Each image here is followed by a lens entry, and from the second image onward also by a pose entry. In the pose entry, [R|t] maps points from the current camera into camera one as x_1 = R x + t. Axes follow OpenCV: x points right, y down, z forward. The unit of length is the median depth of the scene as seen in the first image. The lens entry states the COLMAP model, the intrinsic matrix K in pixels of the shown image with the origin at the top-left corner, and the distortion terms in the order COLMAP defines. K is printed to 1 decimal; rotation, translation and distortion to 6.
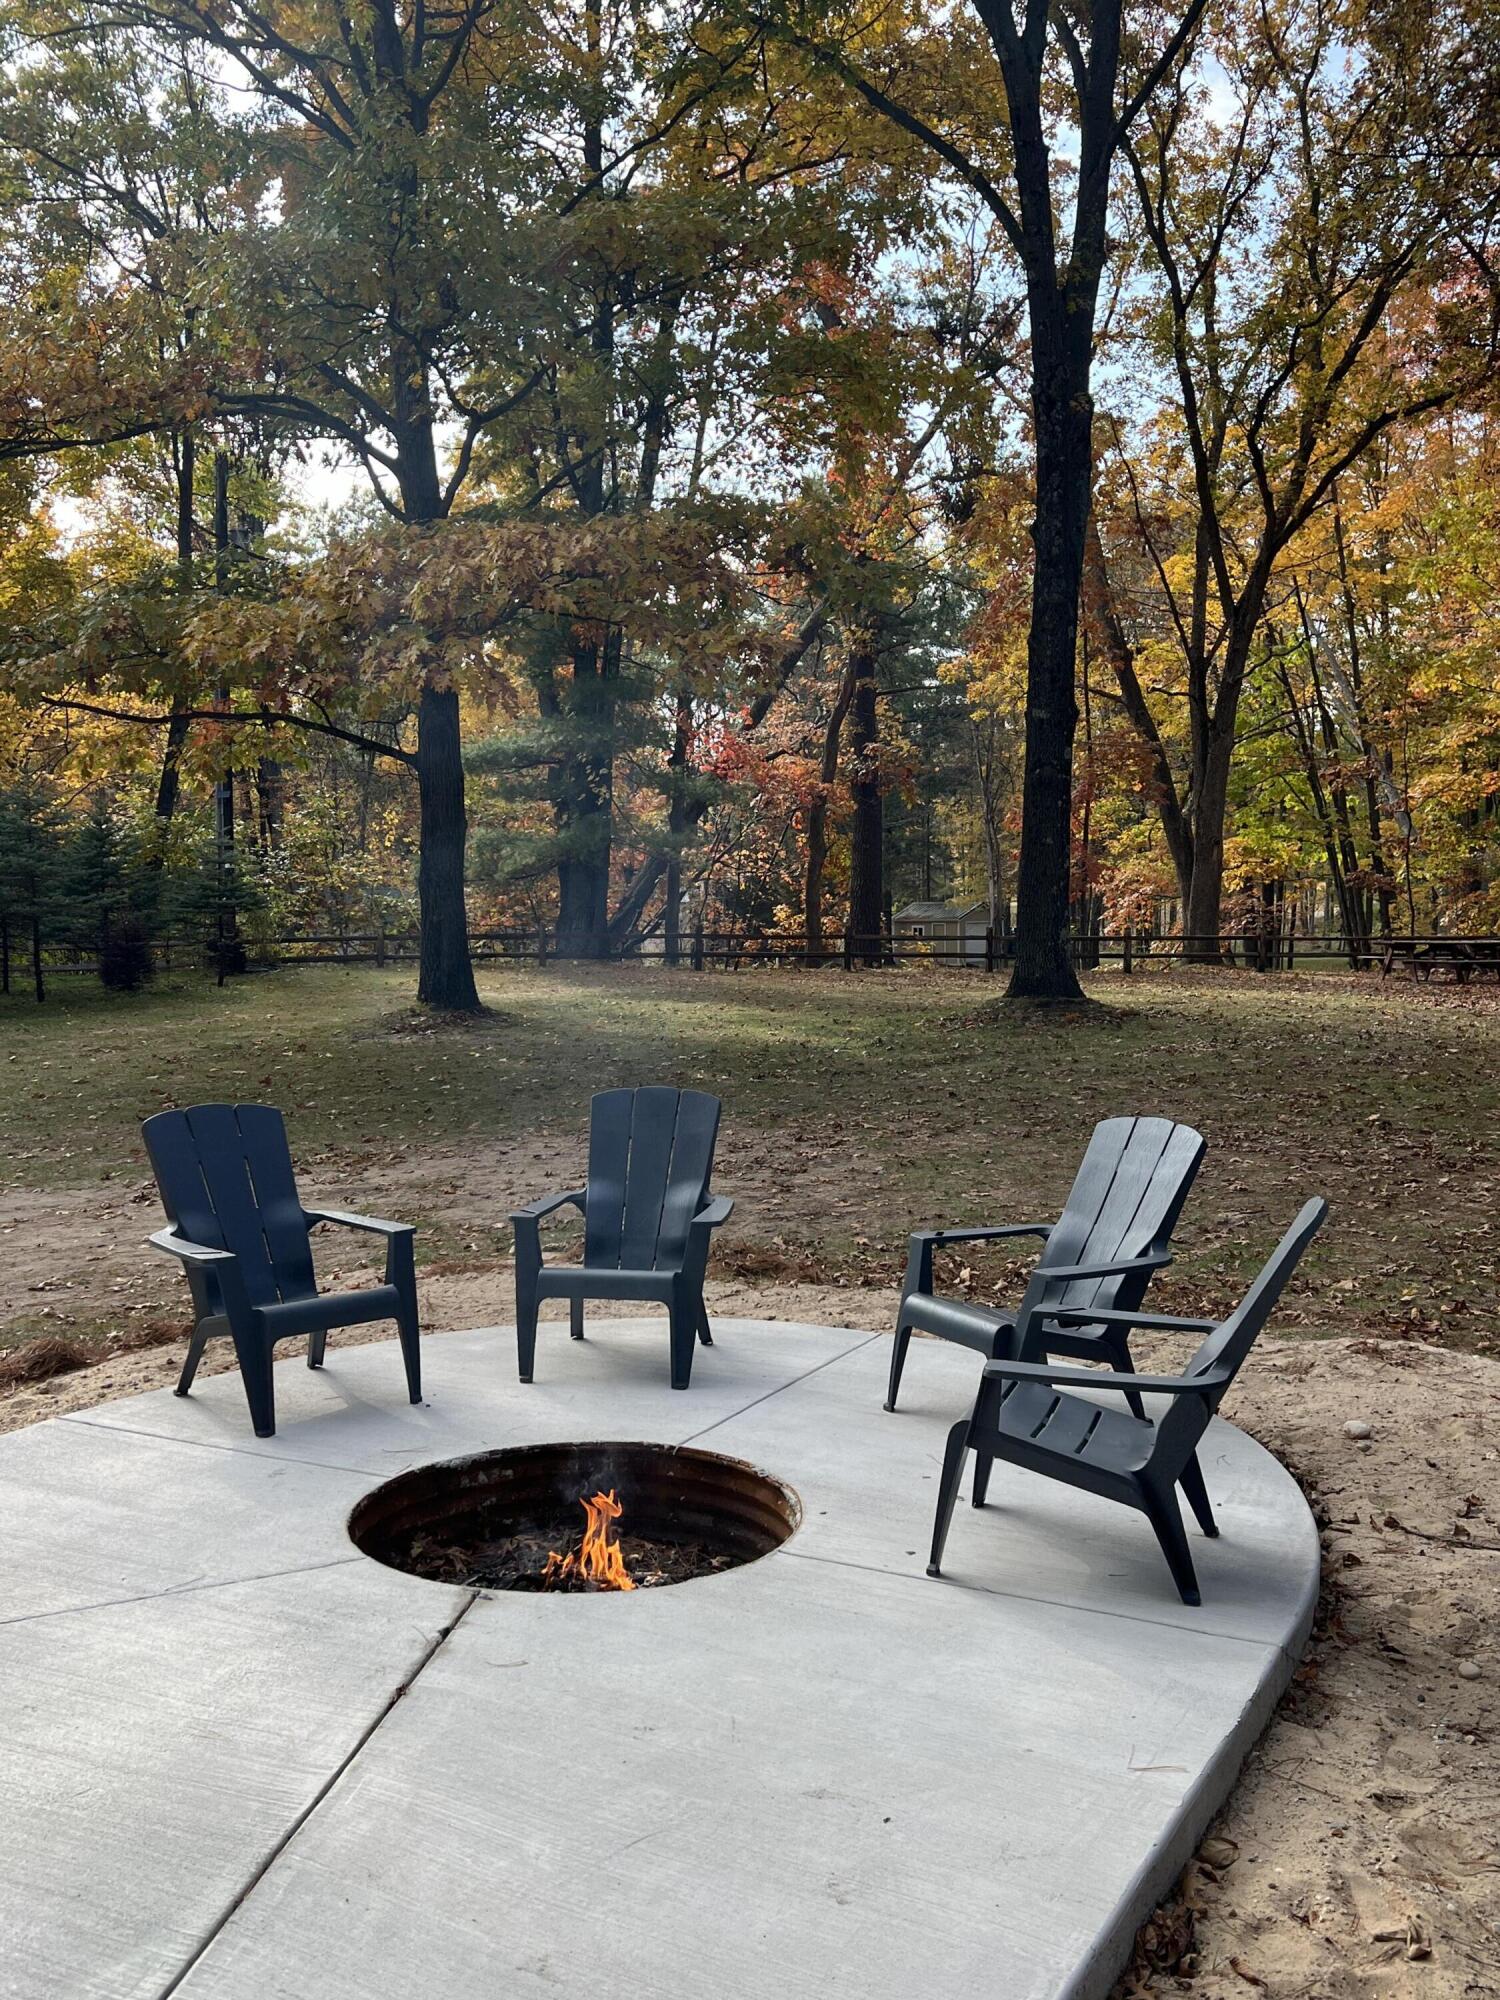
lens RADIAL K [[1806.6, 0, 738.2], [0, 1806.6, 998.9], [0, 0, 1]] dist [0.150879, -0.350335]
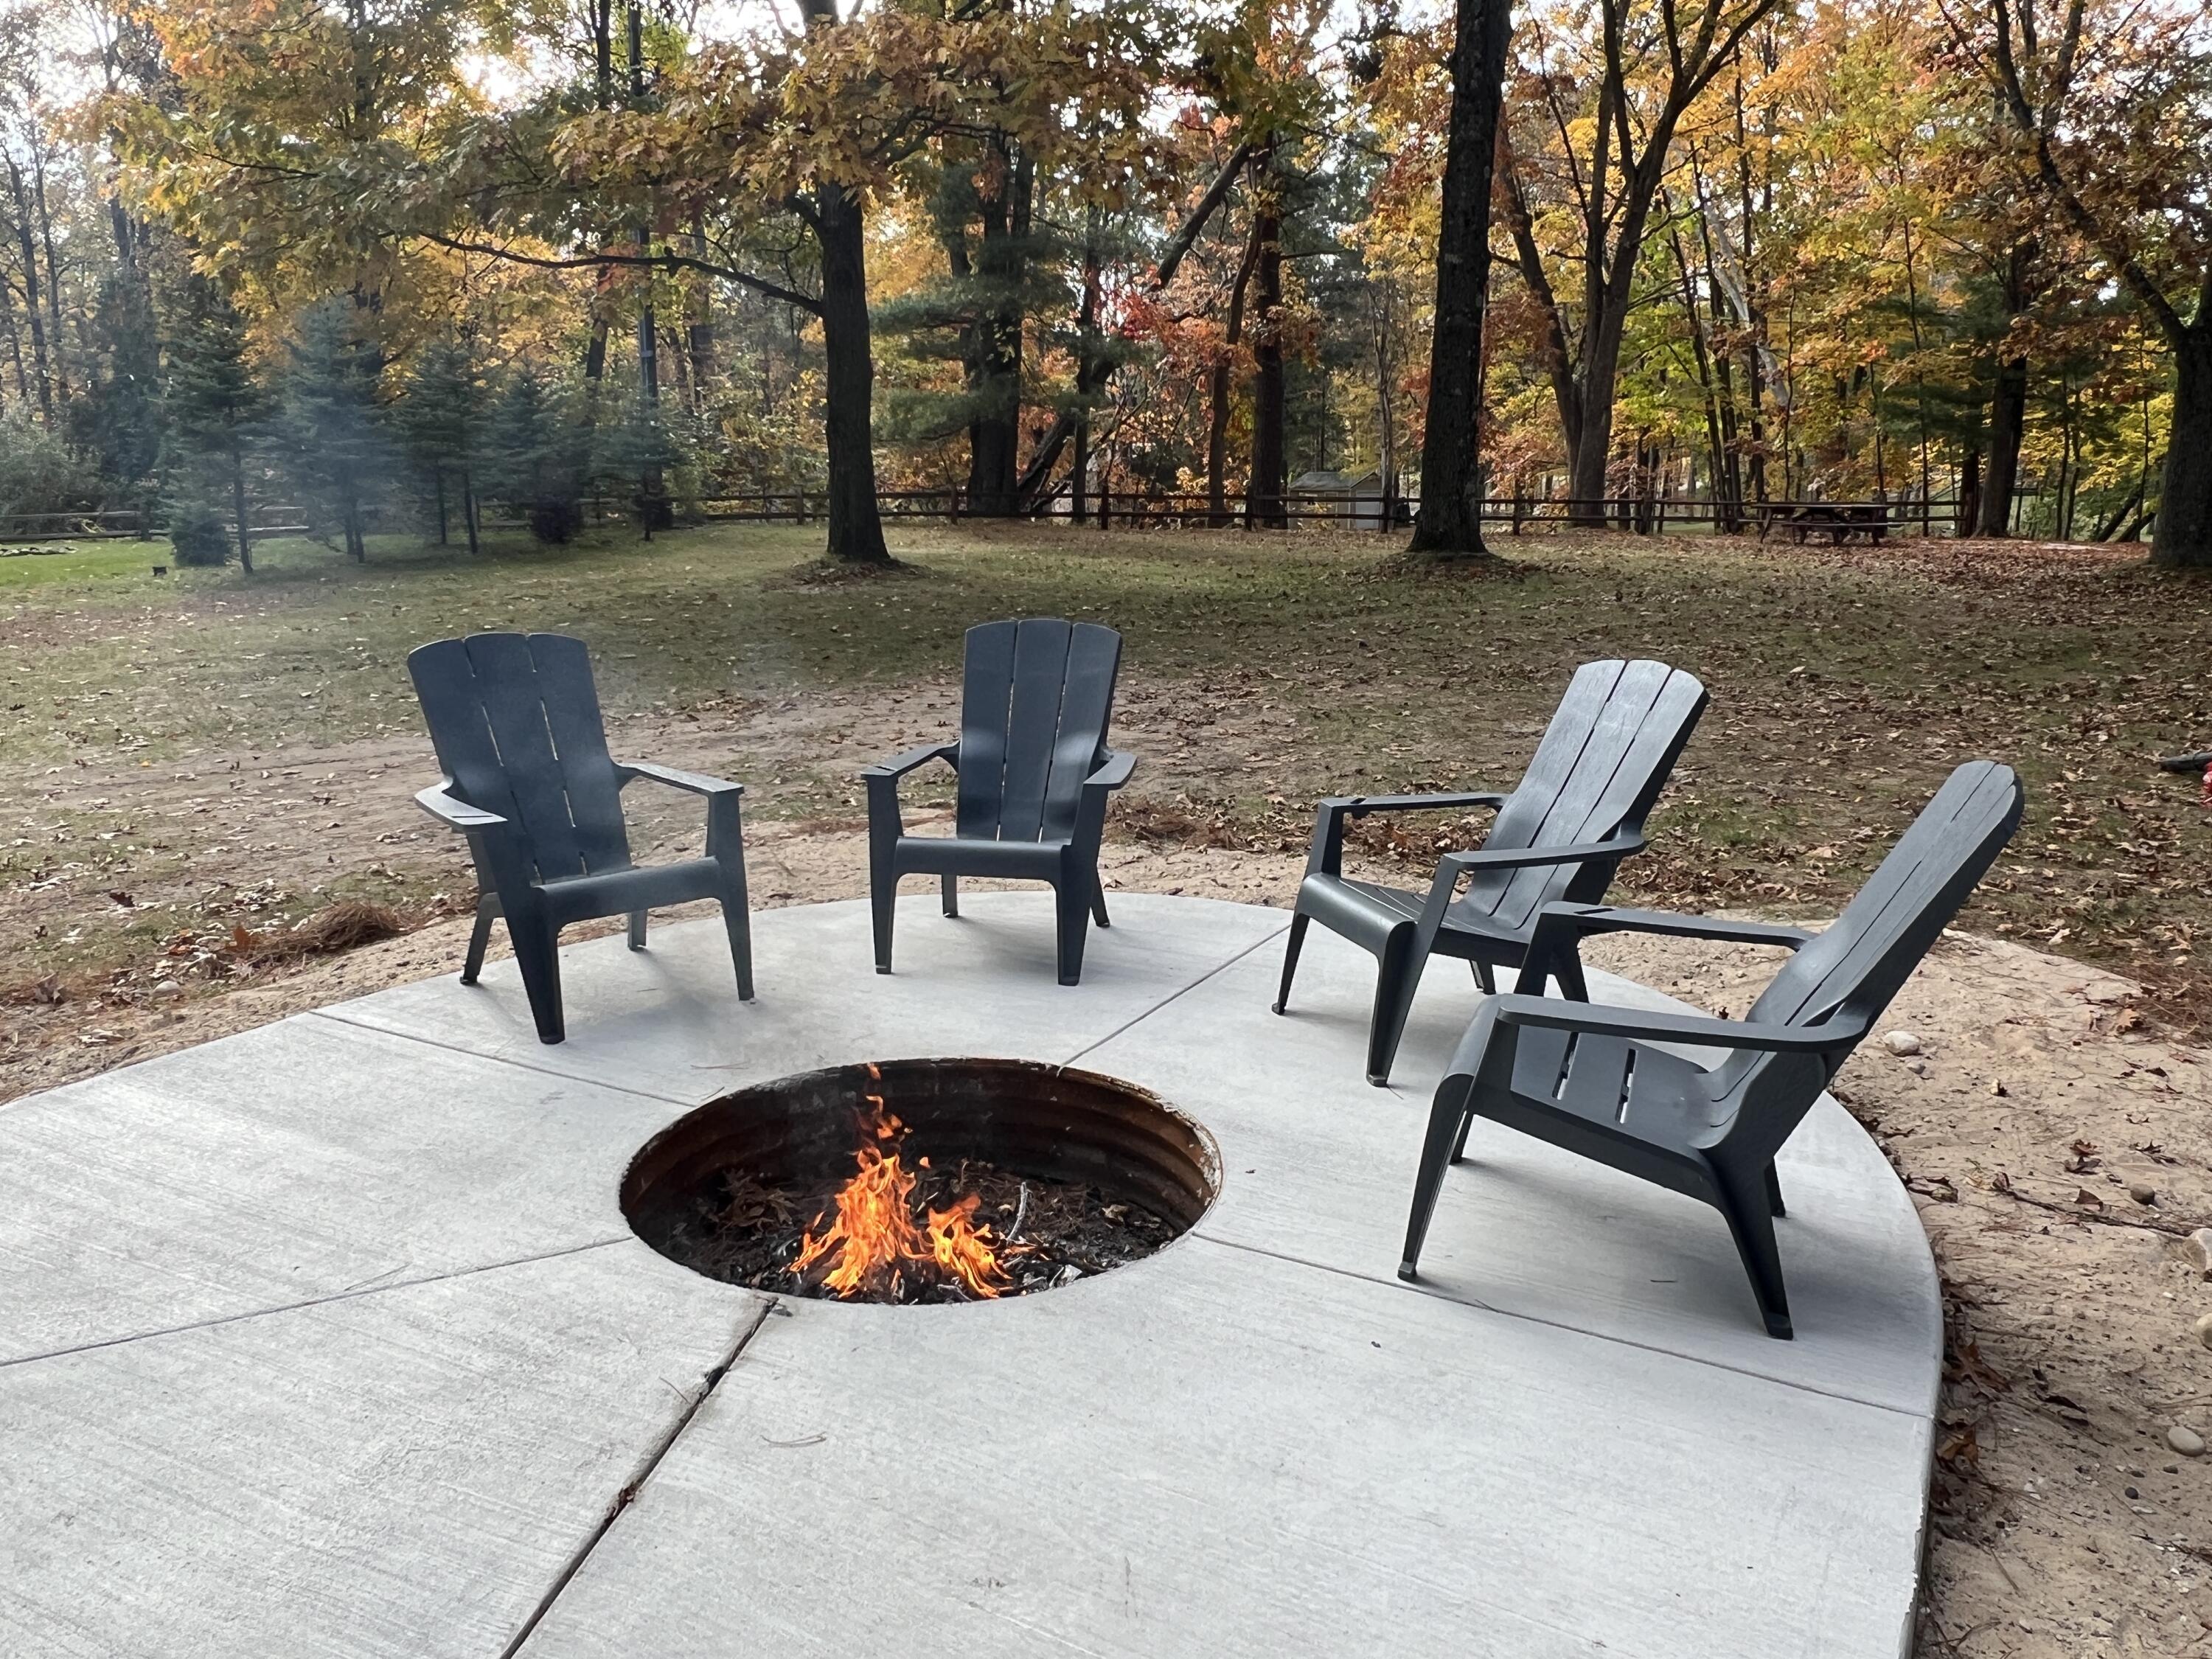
lens RADIAL K [[1631.6, 0, 1100.9], [0, 1631.6, 841.2], [0, 0, 1]] dist [-0.005174, -0.010793]
pose [[0.999673, 0.009212, -0.023834, -0.000210], [-0.005112, 0.985997, 0.166685, 0.013954], [0.025035, -0.166509, 0.985722, 0.143341]]
